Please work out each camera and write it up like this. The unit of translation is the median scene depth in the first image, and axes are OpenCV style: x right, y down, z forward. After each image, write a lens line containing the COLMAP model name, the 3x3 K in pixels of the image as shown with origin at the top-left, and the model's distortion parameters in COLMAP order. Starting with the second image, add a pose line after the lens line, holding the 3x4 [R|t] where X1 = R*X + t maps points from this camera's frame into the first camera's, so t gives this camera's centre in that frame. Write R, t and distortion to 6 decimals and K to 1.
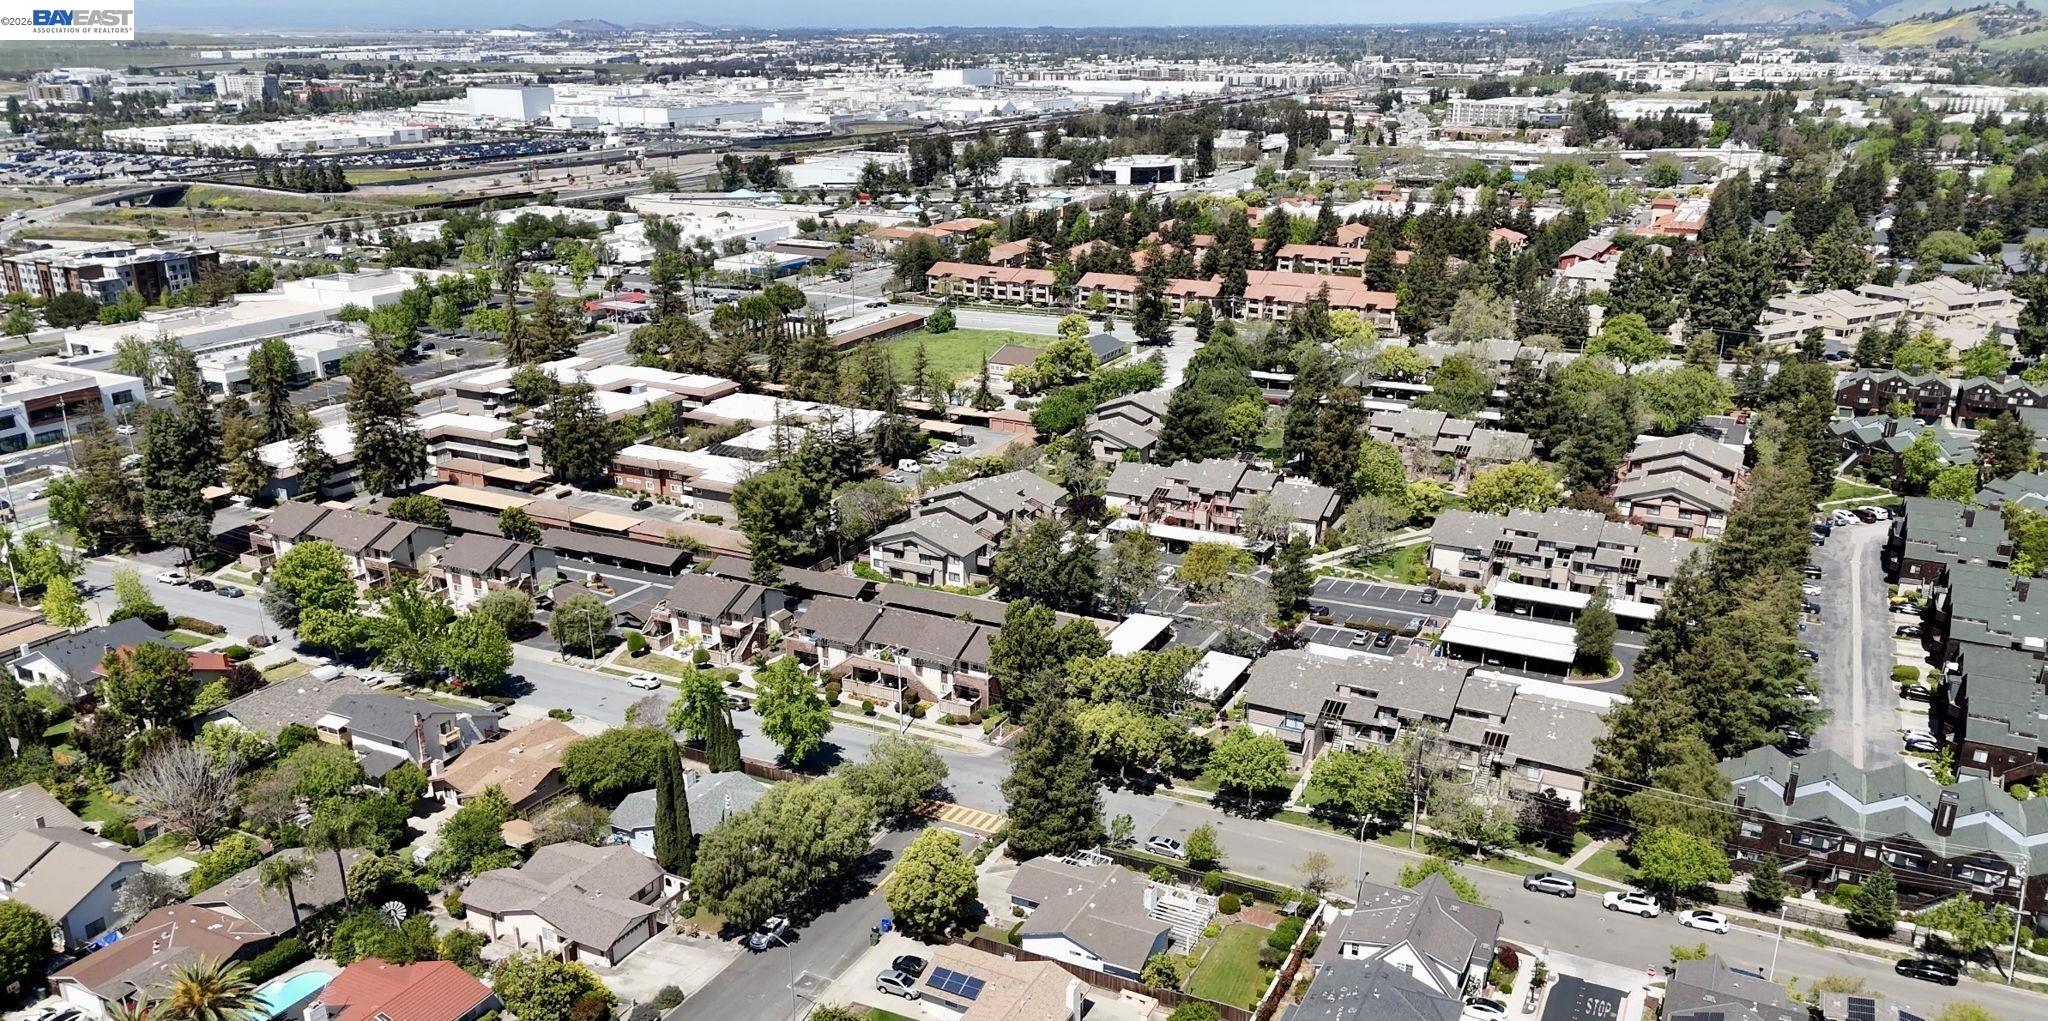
lens RADIAL K [[1540.0, 0, 1024.0], [0, 1540.0, 510.5], [0, 0, 1]] dist [0.073885, -0.073142]
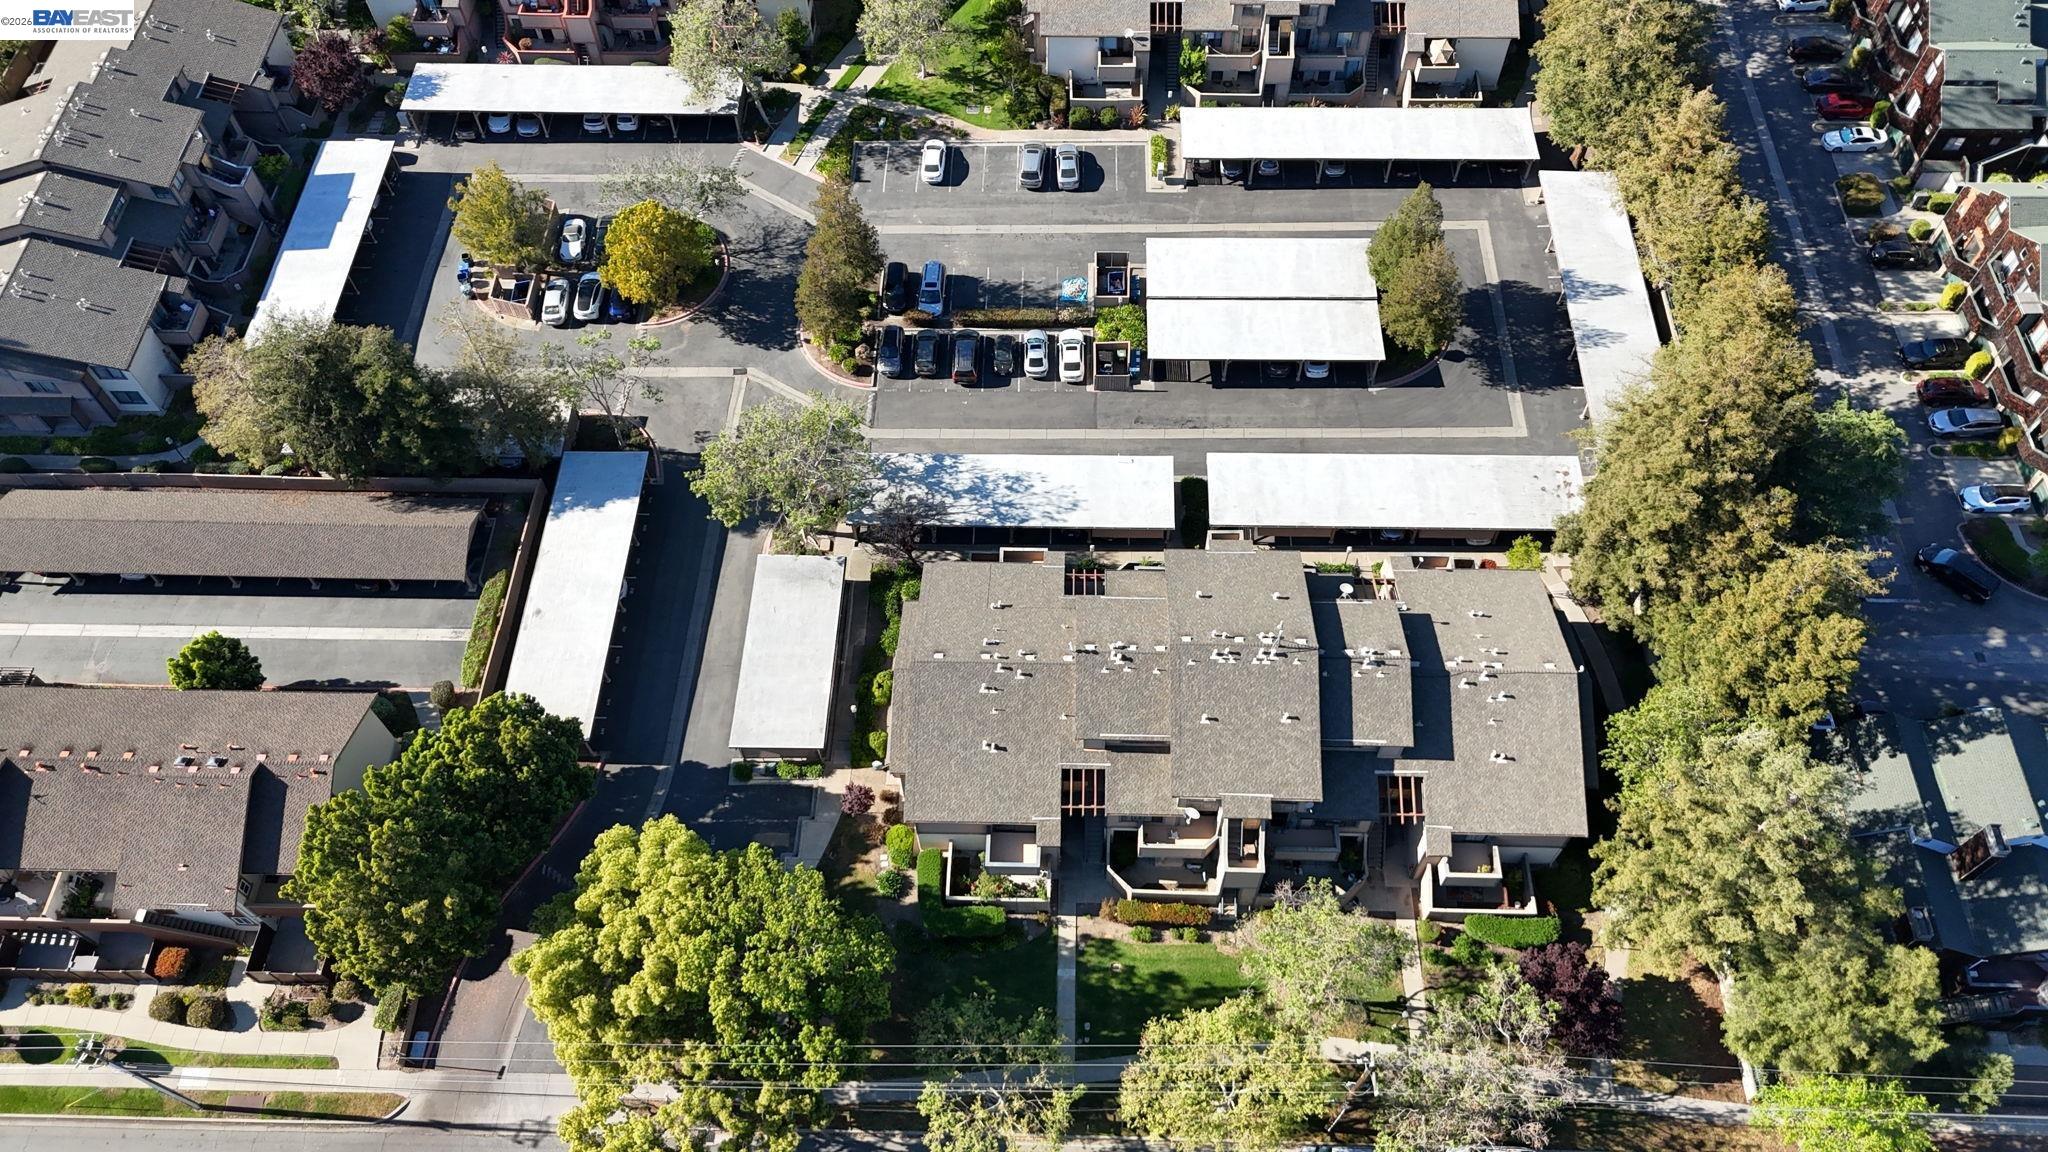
lens RADIAL K [[1523.7, 0, 1024.0], [0, 1523.7, 576.0], [0, 0, 1]] dist [0.090029, -0.109349]
pose [[0.906719, -0.362941, 0.214790, 0.022393], [0.143022, 0.743744, 0.652986, -0.050910], [-0.396744, -0.561355, 0.726275, 0.148575]]
